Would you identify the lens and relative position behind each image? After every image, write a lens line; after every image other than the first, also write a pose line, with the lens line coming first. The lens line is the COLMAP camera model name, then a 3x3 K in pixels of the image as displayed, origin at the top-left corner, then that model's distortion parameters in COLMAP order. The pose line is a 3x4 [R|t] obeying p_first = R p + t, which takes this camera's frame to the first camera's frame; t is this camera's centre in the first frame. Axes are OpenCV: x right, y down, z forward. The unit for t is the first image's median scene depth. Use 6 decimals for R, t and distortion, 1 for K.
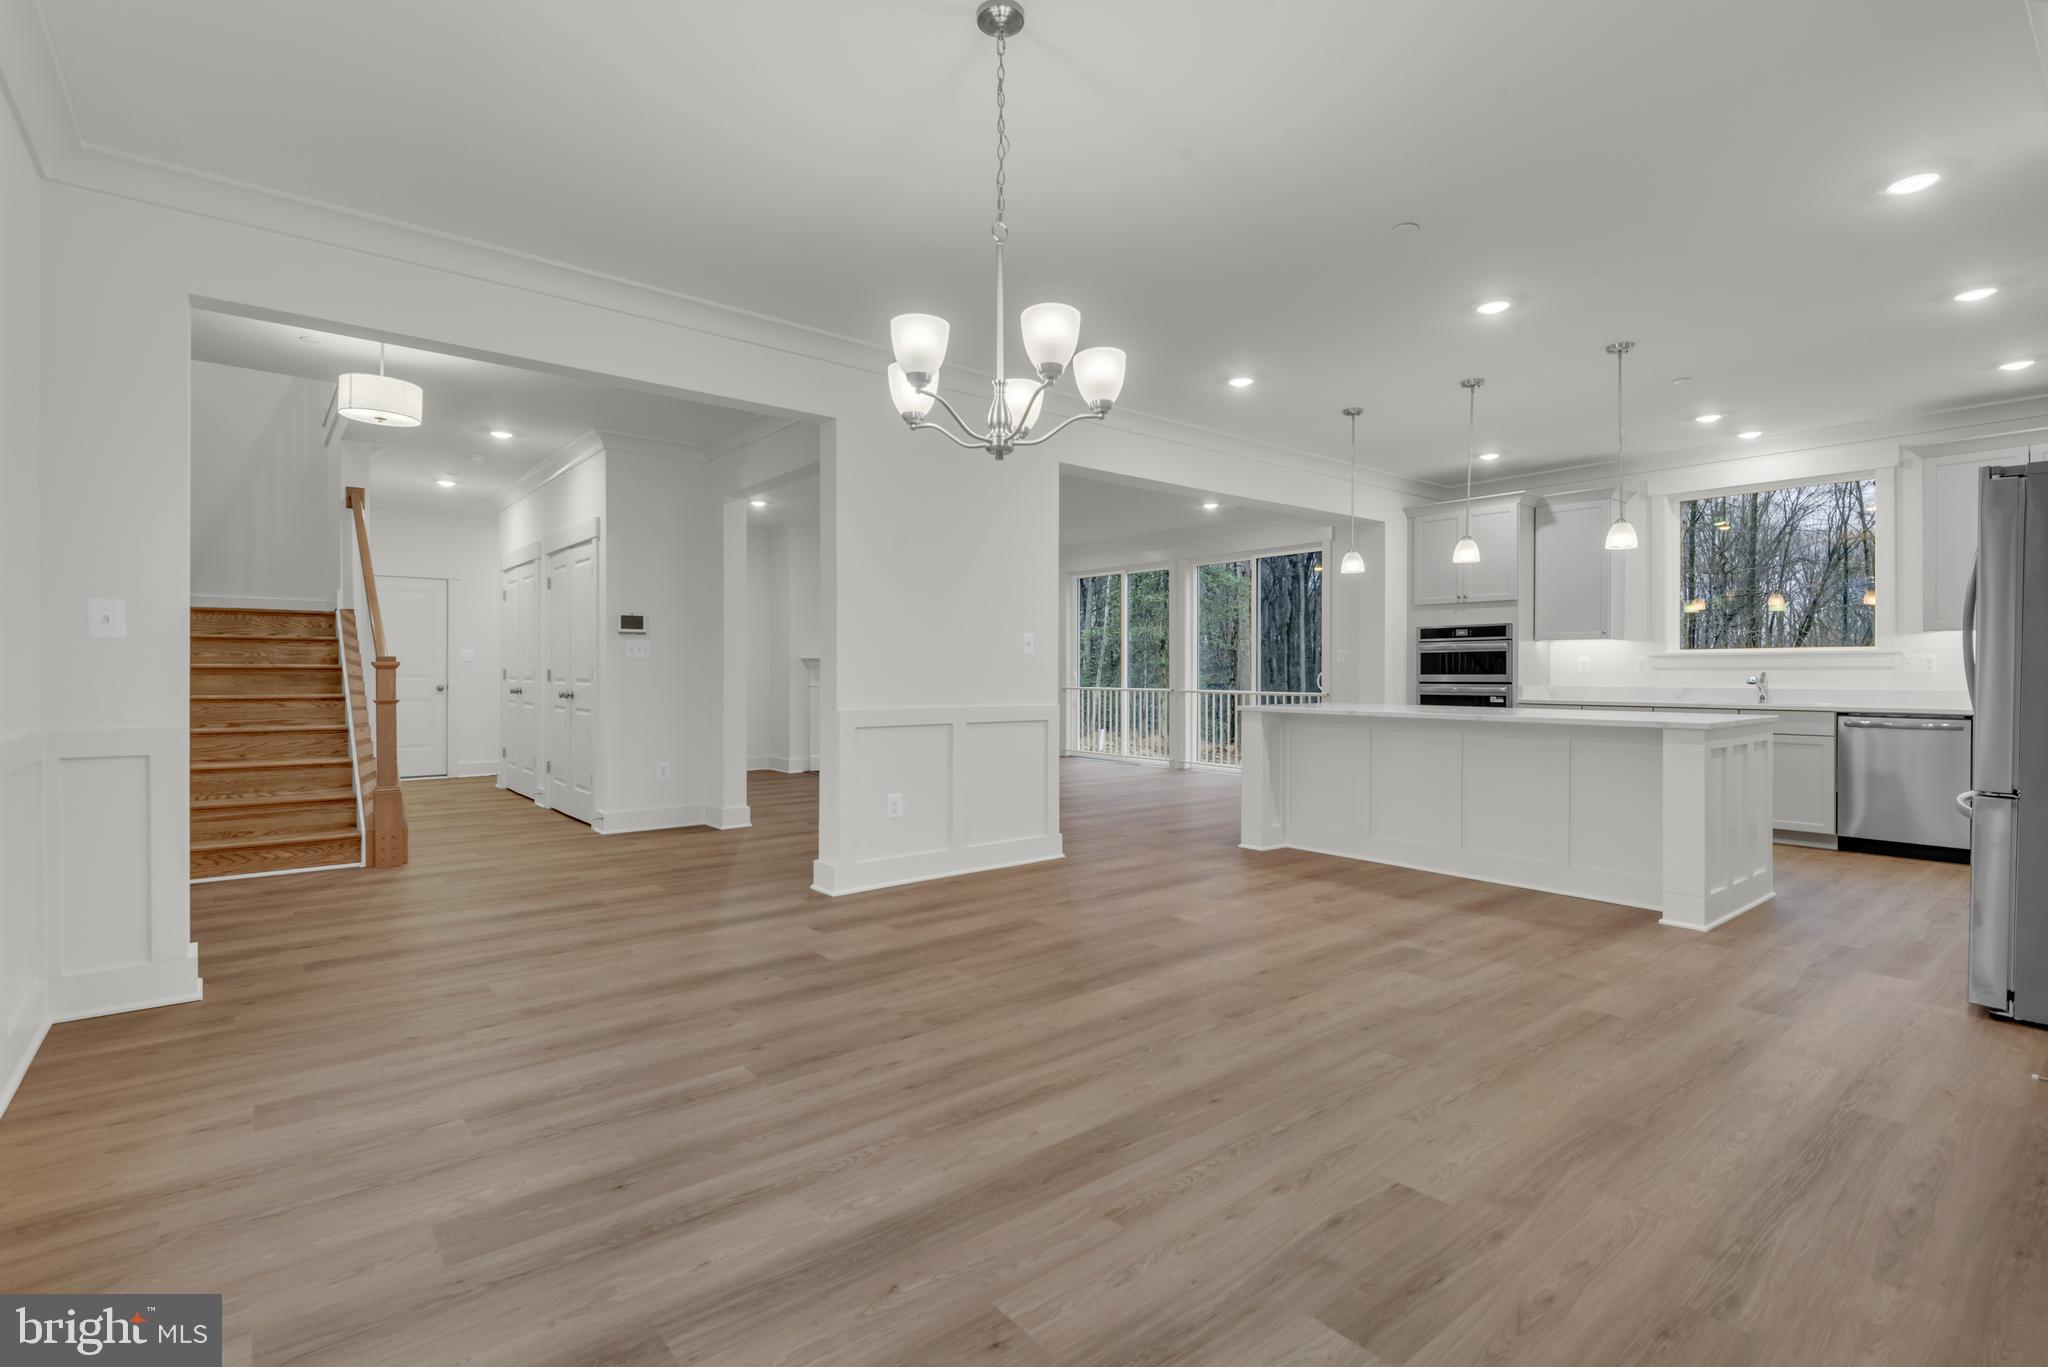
lens RADIAL K [[957.0, 0, 1016.6], [0, 957.0, 682.0], [0, 0, 1]] dist [0.021078, -0.002729]
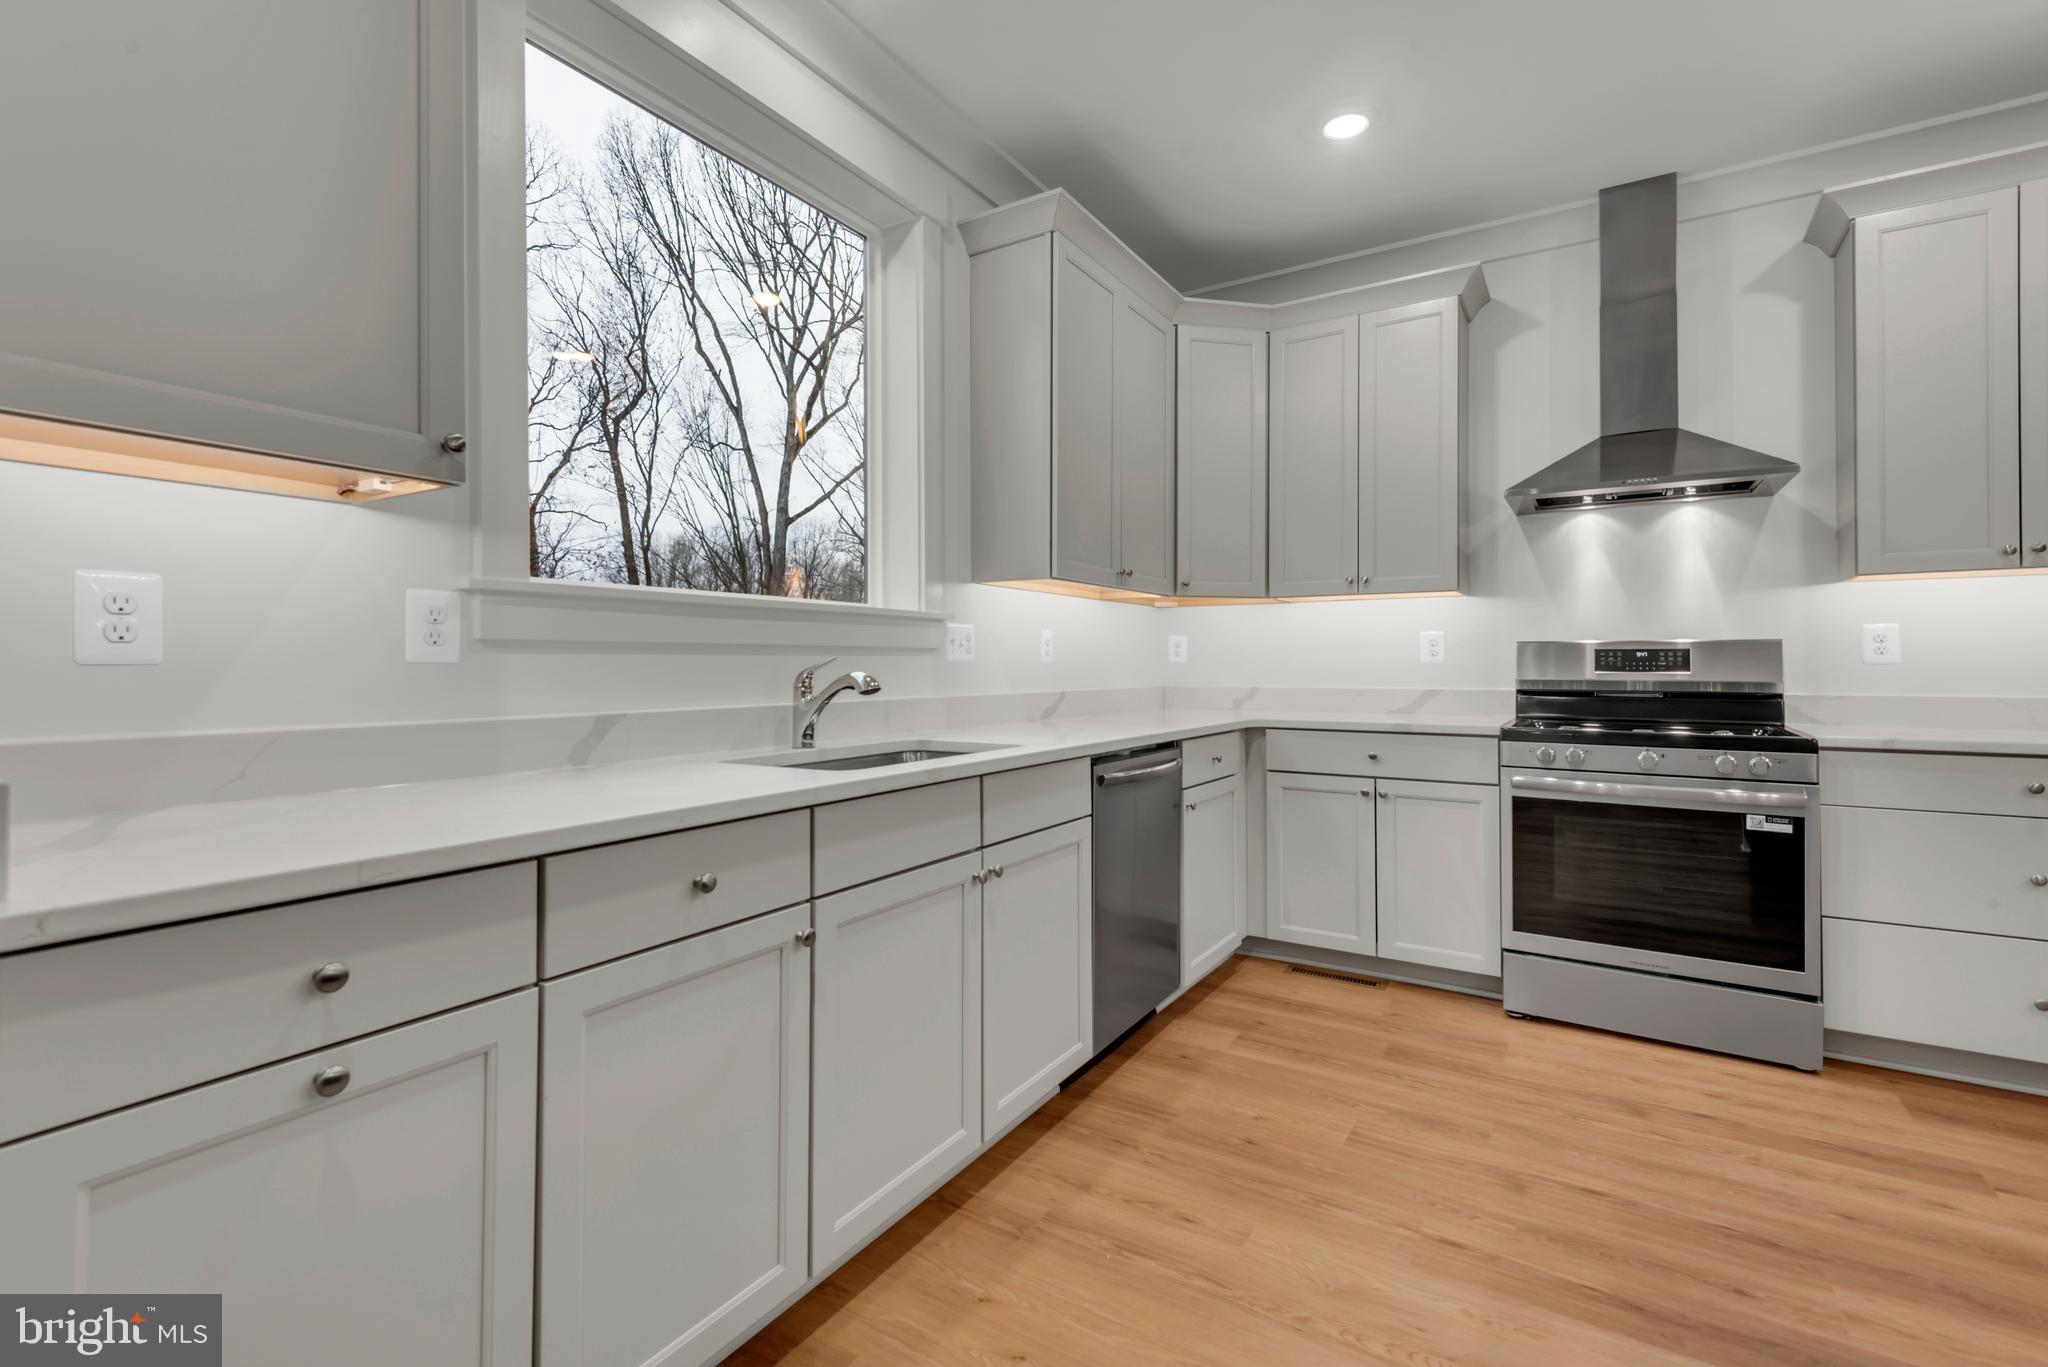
lens RADIAL K [[922.6, 0, 1071.2], [0, 922.6, 651.6], [0, 0, 1]] dist [0.025494, -0.009923]
pose [[-0.346671, 0.010981, 0.937923, 1.491578], [0.013071, 0.999891, -0.006875, -0.032532], [-0.937896, 0.009876, -0.346777, 3.580262]]
